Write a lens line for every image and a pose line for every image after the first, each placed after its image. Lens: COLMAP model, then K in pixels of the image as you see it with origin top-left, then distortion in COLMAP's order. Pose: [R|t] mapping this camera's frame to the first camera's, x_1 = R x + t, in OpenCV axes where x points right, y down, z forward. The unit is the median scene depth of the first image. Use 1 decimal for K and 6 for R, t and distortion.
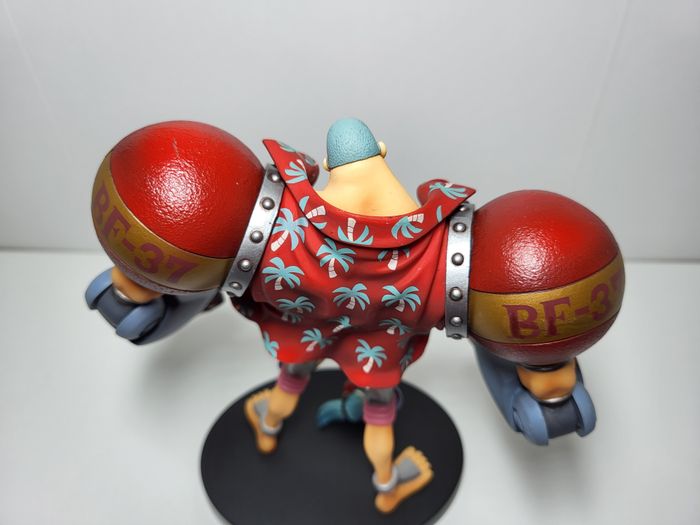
lens RADIAL K [[577.1, 0, 347.8], [0, 577.1, 257.8], [0, 0, 1]] dist [-0.014319, -0.008083]
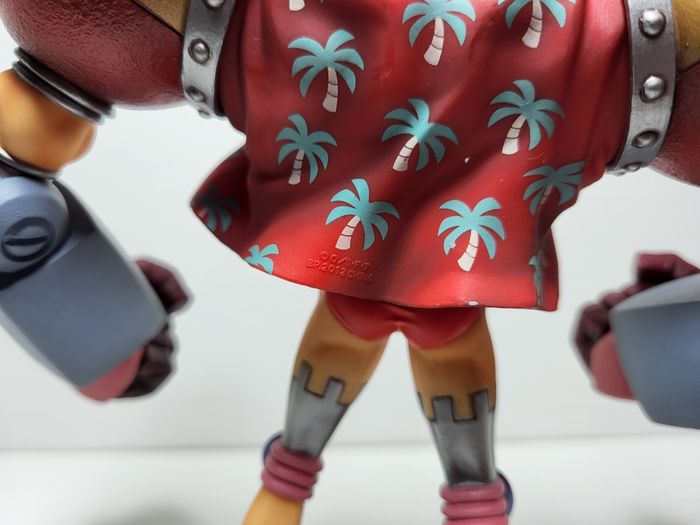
lens RADIAL K [[586.8, 0, 349.2], [0, 586.8, 256.8], [0, 0, 1]] dist [-0.057849, 0.001157]
pose [[0.998521, -0.012476, 0.052923, -0.106509], [0.041586, 0.802283, -0.595494, 0.566977], [-0.035030, 0.596814, 0.801615, 0.740910]]
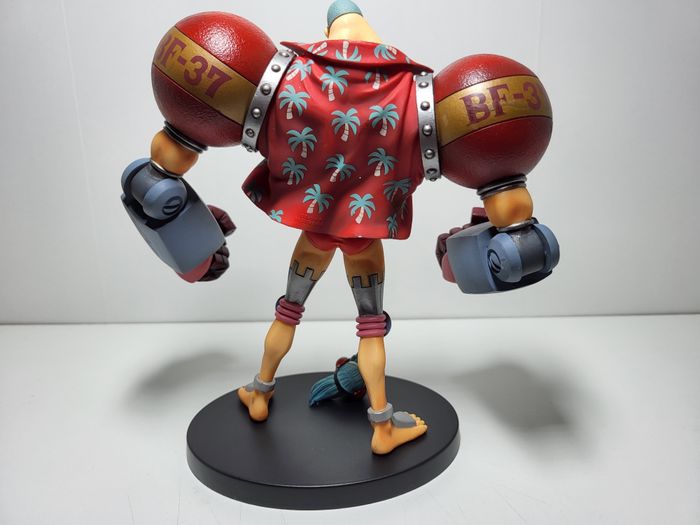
lens RADIAL K [[577.1, 0, 348.5], [0, 577.1, 269.7], [0, 0, 1]] dist [-0.014319, -0.008083]
pose [[0.998832, -0.010424, 0.047186, -0.054138], [0.030640, 0.891691, -0.451607, 0.979317], [-0.037367, 0.452525, 0.890968, -0.001896]]
